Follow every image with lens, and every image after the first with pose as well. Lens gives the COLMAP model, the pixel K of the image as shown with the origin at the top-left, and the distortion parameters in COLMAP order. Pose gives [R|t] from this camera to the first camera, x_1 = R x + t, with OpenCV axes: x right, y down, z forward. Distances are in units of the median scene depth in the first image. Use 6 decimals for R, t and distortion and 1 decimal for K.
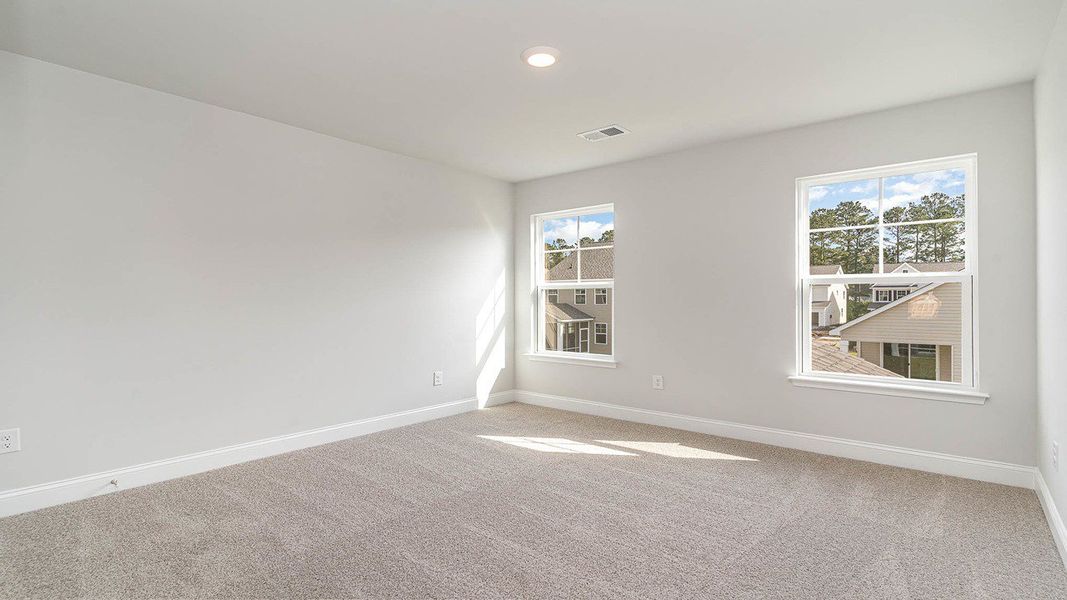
lens RADIAL K [[518.6, 0, 537.3], [0, 518.6, 298.5], [0, 0, 1]] dist [0.002225, 0.000155]
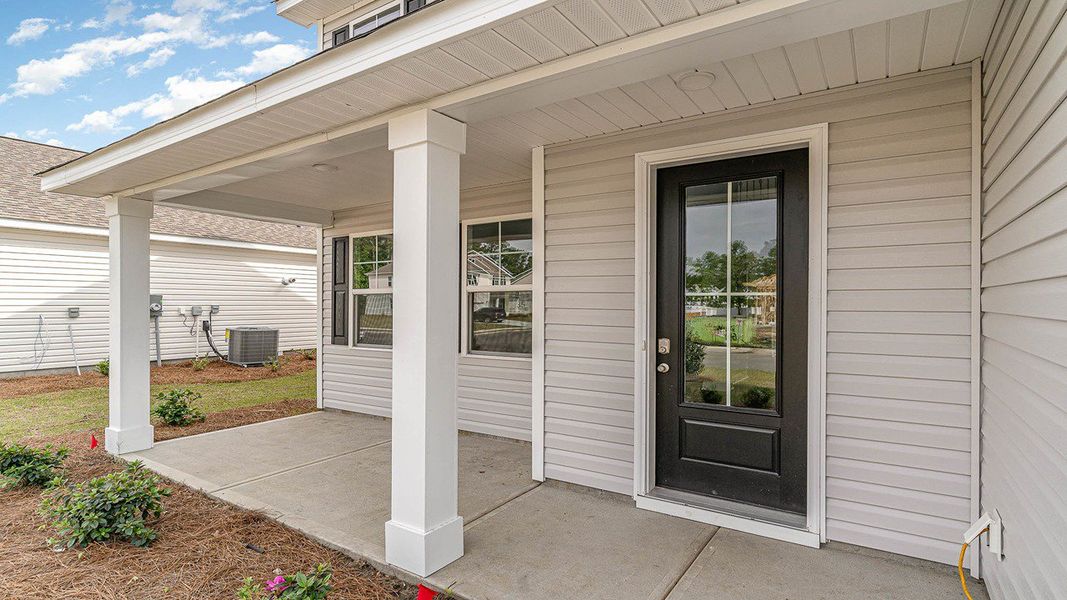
lens RADIAL K [[518.6, 0, 531.4], [0, 518.6, 302.2], [0, 0, 1]] dist [0.002225, 0.000155]
pose [[0.997153, -0.010928, 0.074604, 1.128841], [0.011043, 0.999938, -0.001127, 0.152598], [-0.074587, 0.001947, 0.997213, 0.300368]]
